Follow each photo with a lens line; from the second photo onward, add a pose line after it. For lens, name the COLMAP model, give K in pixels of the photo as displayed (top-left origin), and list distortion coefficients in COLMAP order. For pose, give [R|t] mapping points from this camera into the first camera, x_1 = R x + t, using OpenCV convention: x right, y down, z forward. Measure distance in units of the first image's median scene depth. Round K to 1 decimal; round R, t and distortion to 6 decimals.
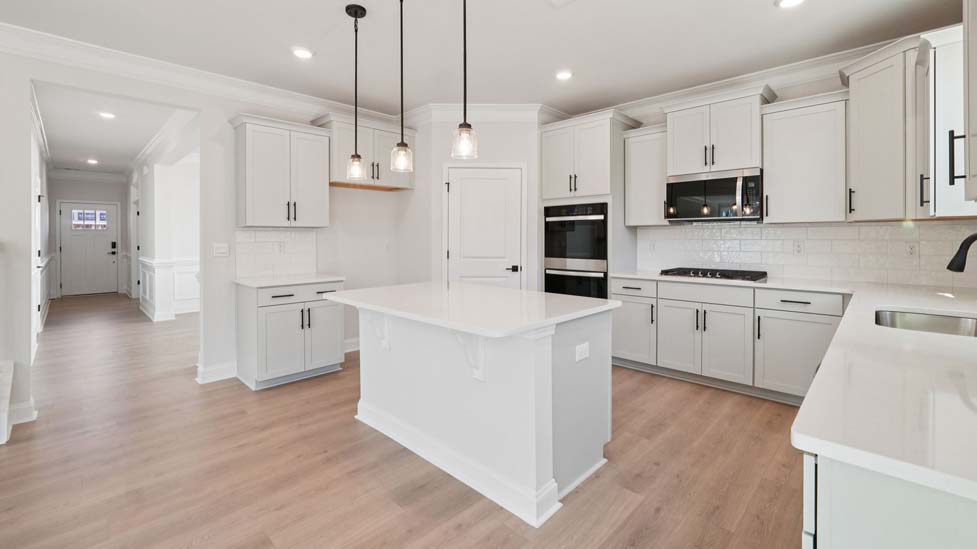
lens RADIAL K [[412.9, 0, 486.3], [0, 412.9, 240.3], [0, 0, 1]] dist [-0.014647, 0.003793]
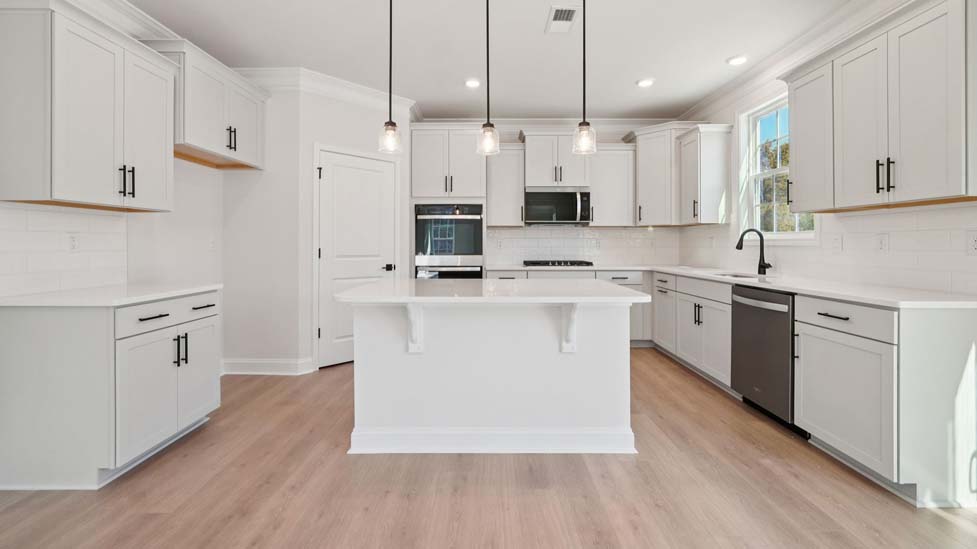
lens RADIAL K [[412.9, 0, 490.5], [0, 412.9, 246.2], [0, 0, 1]] dist [-0.014647, 0.003793]
pose [[0.715895, 0.000918, 0.698207, -0.541317], [0.002893, 0.999987, -0.004280, 0.031306], [-0.698202, 0.005084, 0.715883, 0.199109]]
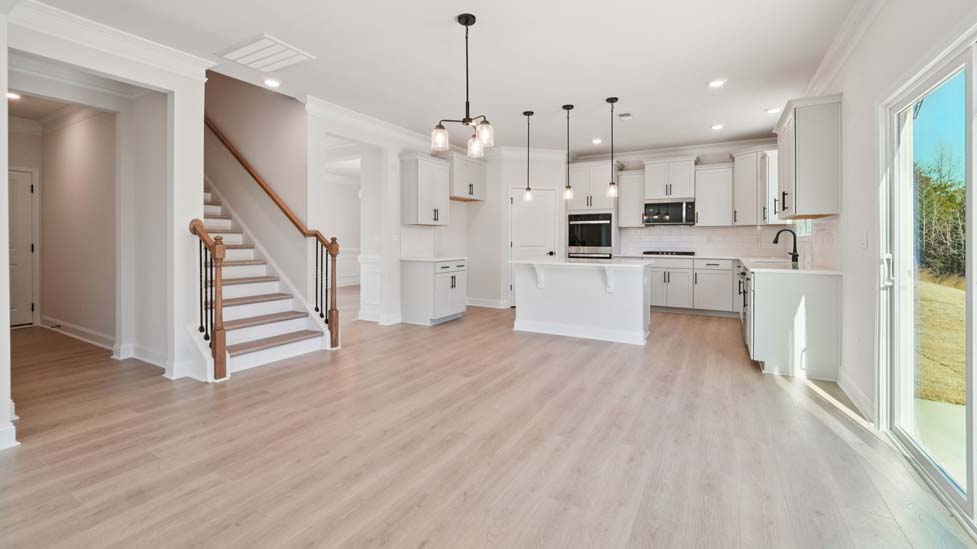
lens RADIAL K [[412.9, 0, 490.4], [0, 412.9, 243.4], [0, 0, 1]] dist [-0.014647, 0.003793]
pose [[0.967335, 0.002667, 0.253487, -0.708530], [-0.002976, 0.999995, 0.000835, 0.037194], [-0.253483, -0.001562, 0.967338, -0.598745]]
